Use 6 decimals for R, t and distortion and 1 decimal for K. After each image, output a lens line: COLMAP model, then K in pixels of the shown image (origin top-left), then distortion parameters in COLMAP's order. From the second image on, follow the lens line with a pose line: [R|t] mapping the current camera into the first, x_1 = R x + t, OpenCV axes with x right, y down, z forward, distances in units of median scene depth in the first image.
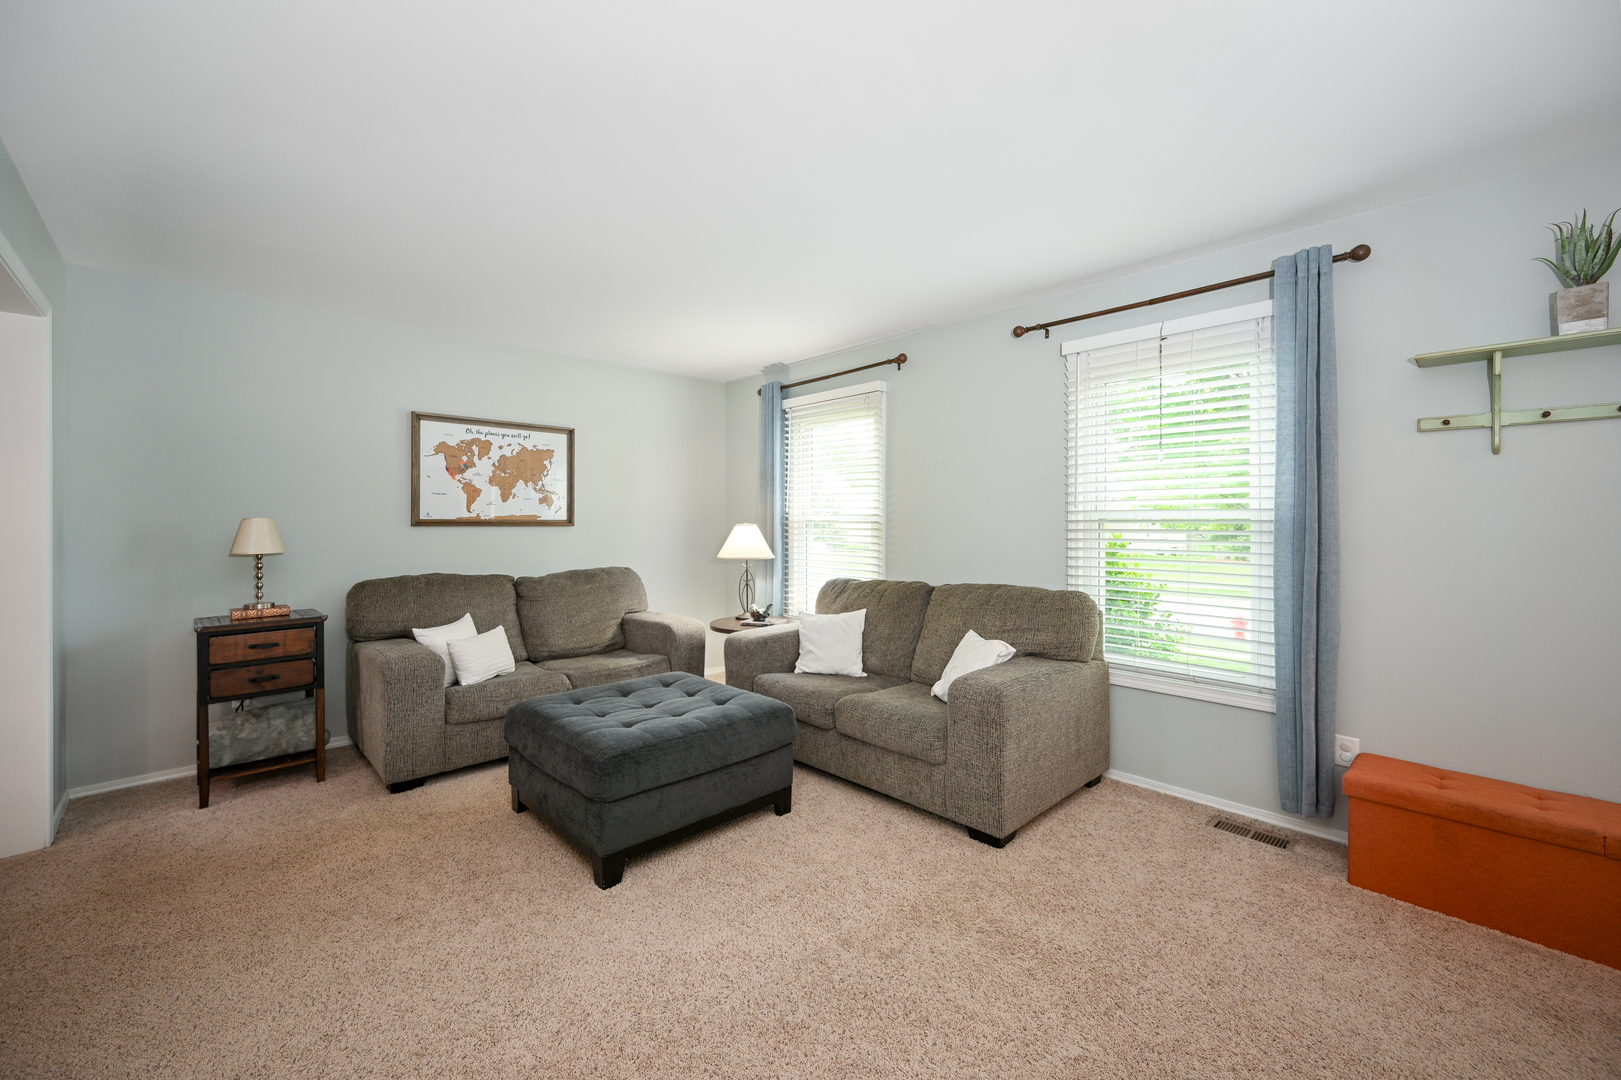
lens RADIAL K [[642.0, 0, 833.9], [0, 642.0, 515.8], [0, 0, 1]] dist [0.000407, 0.000006]
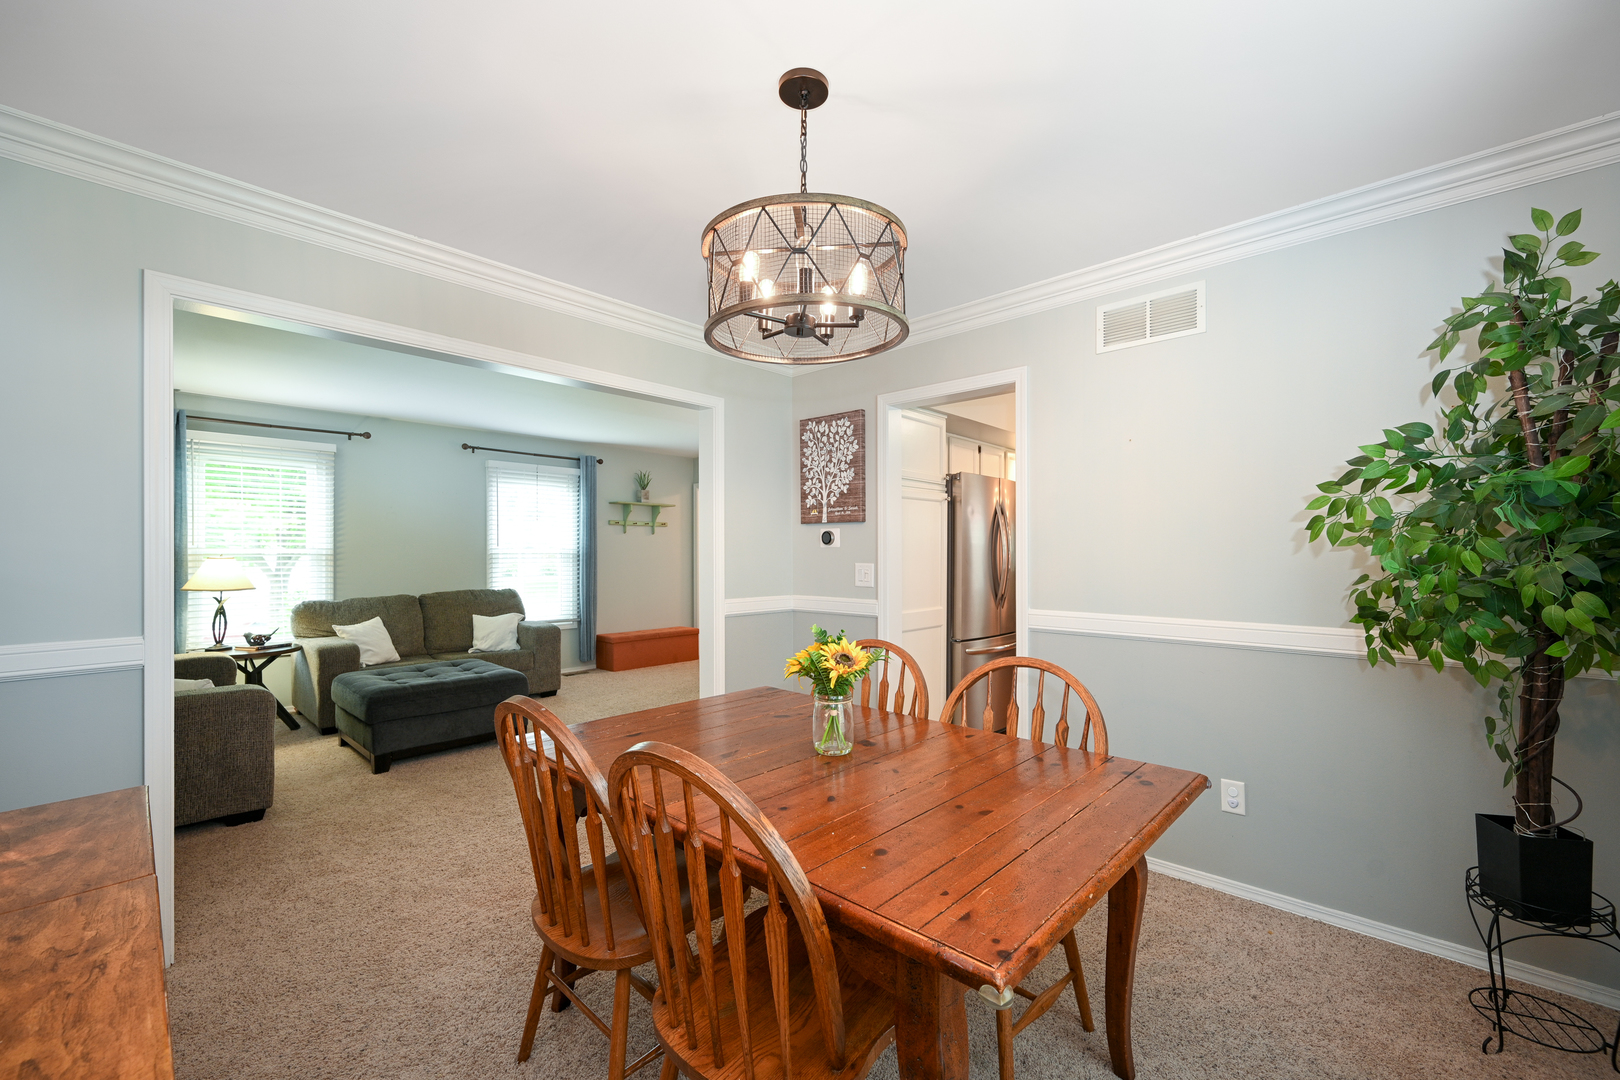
lens RADIAL K [[666.1, 0, 810.0], [0, 666.1, 540.0], [0, 0, 1]] dist [0.012746, 0.000231]
pose [[-0.039293, 0.020554, 0.999016, -1.566931], [-0.005422, 0.999769, -0.020782, 0.002526], [-0.999213, -0.006233, -0.039172, 0.133761]]
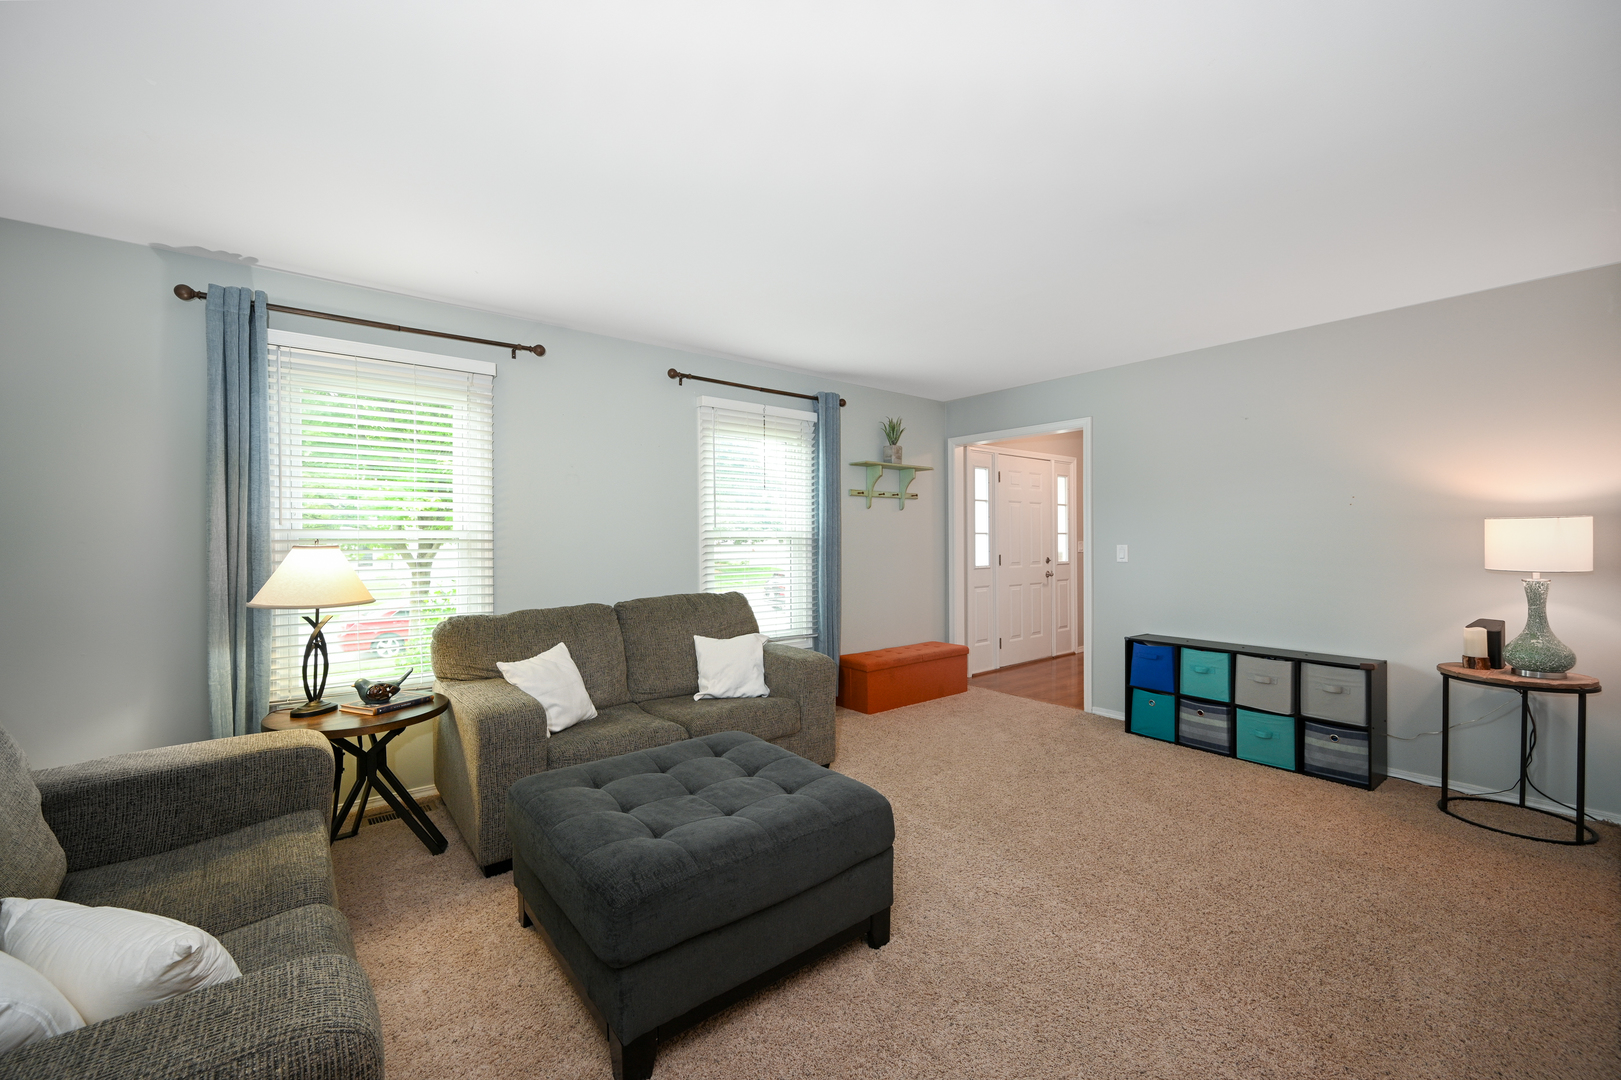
lens RADIAL K [[649.8, 0, 807.9], [0, 649.8, 528.2], [0, 0, 1]] dist [0.001176, 0.000052]
pose [[0.096193, 0.015262, 0.995246, -0.839016], [-0.002480, 0.999883, -0.015093, 0.005971], [-0.995360, -0.001016, 0.096220, 0.648322]]
